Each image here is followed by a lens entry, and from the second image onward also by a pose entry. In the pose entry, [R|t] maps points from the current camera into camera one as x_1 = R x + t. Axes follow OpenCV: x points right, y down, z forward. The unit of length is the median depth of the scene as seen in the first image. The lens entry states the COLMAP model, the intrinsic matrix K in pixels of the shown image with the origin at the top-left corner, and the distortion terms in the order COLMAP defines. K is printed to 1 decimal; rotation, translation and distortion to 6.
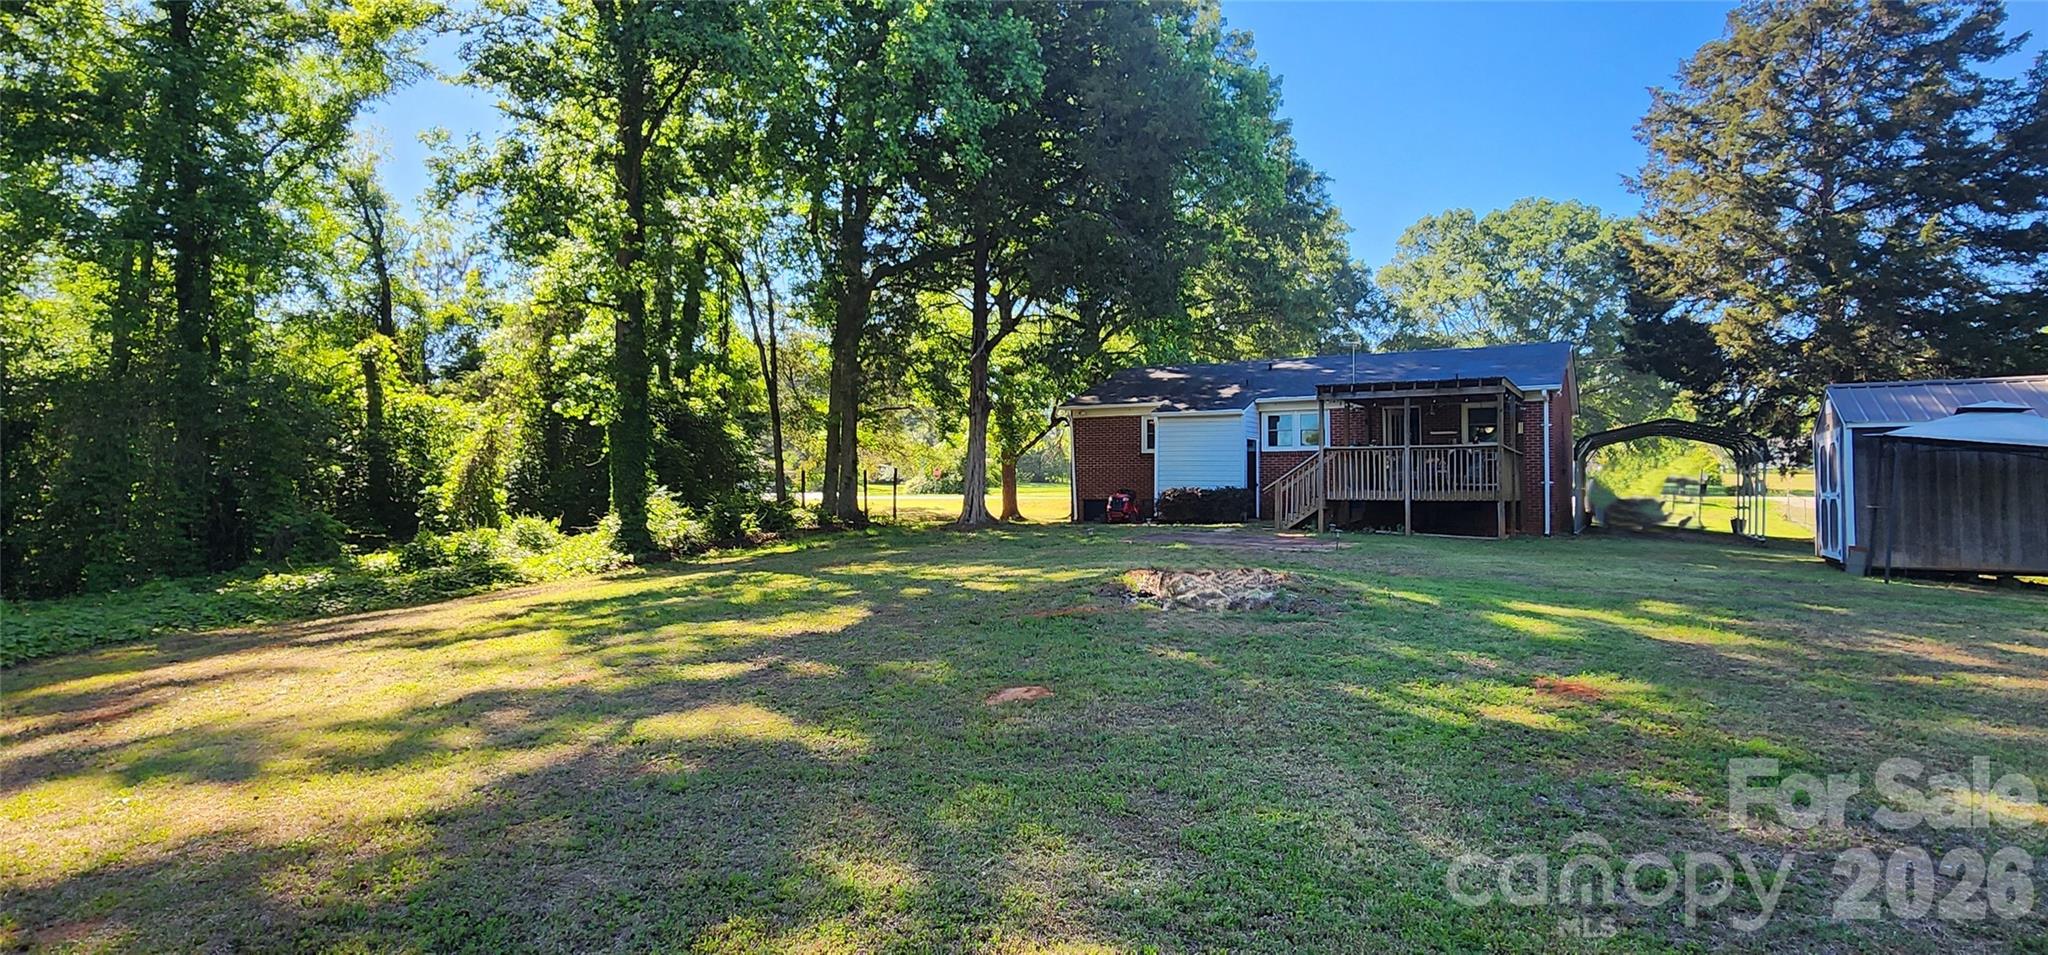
lens RADIAL K [[846.4, 0, 1036.5], [0, 846.4, 449.4], [0, 0, 1]] dist [-0.001092, -0.000451]
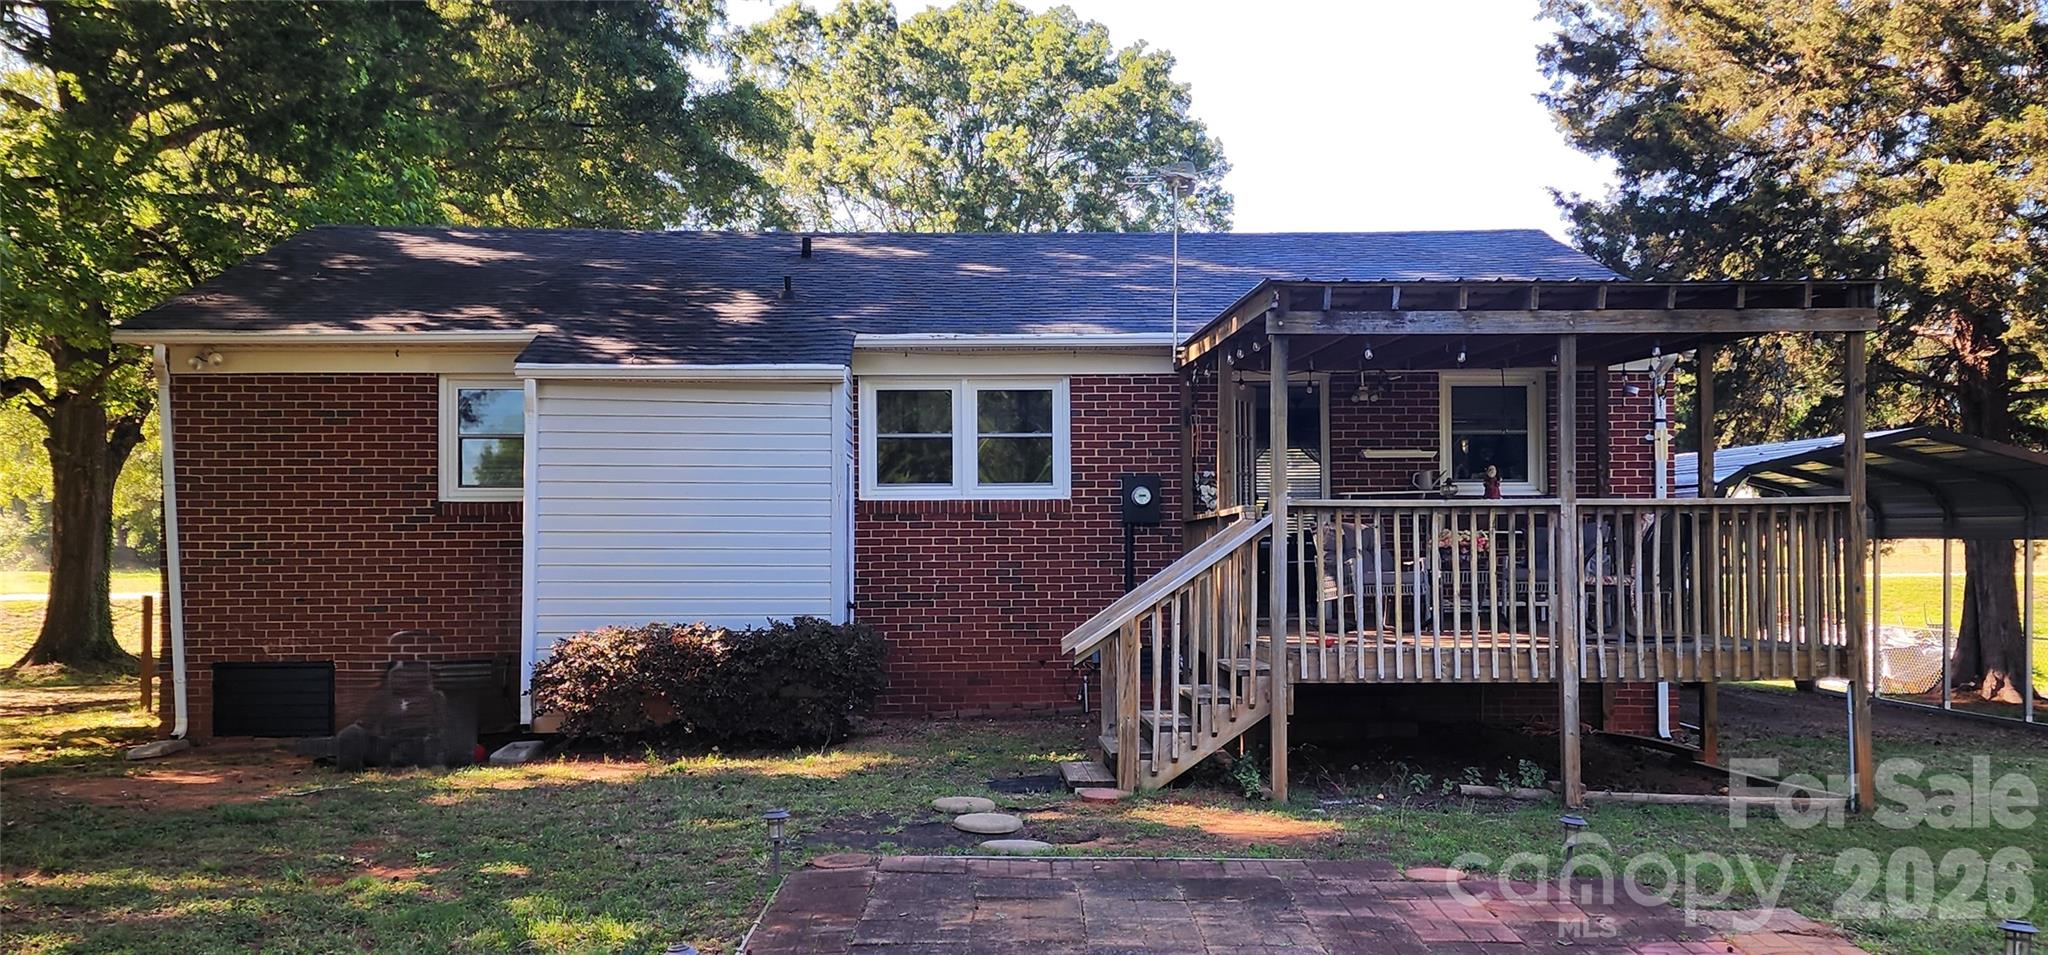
lens RADIAL K [[1860.0, 0, 1024.0], [0, 1860.0, 477.5], [0, 0, 1]] dist [0.001830, -0.001598]
pose [[0.844323, 0.009903, 0.535744, -0.047717], [-0.010563, 0.999943, -0.001836, -0.004943], [-0.535731, -0.004108, 0.844379, 0.330908]]
